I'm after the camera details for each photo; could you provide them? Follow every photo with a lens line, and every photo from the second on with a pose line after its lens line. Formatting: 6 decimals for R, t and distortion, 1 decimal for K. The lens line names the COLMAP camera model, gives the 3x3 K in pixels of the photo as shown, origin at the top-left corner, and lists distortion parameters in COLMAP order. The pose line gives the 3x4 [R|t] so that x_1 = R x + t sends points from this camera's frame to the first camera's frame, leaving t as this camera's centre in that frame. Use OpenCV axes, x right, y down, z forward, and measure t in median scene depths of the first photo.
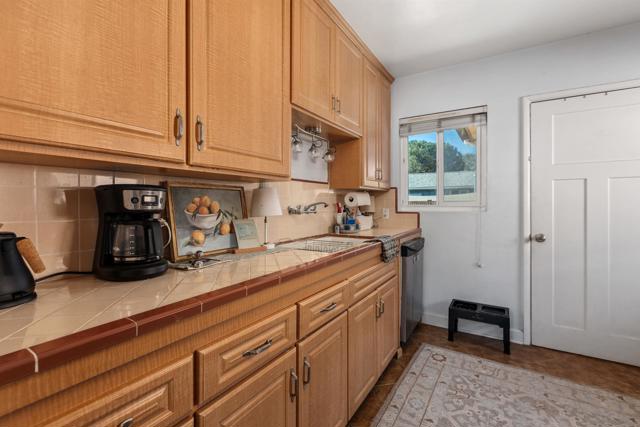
lens RADIAL K [[286.9, 0, 319.0], [0, 286.9, 205.4], [0, 0, 1]] dist [-0.000681, 0.000101]
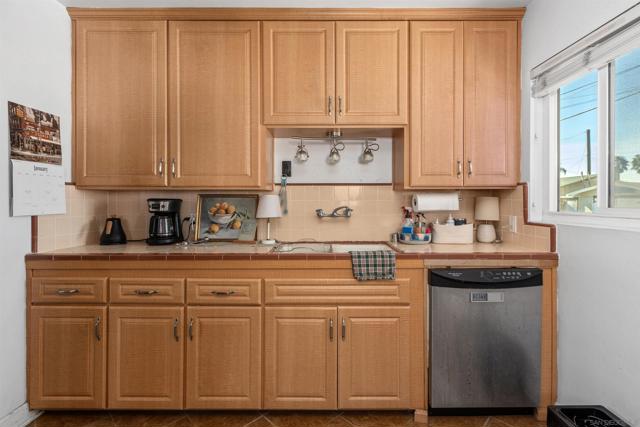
lens RADIAL K [[286.9, 0, 319.0], [0, 286.9, 205.4], [0, 0, 1]] dist [-0.000681, 0.000101]
pose [[0.534911, 0.010314, -0.844846, 0.891190], [-0.007515, 0.999944, 0.007449, -0.024156], [0.844875, 0.002364, 0.534958, 0.468690]]
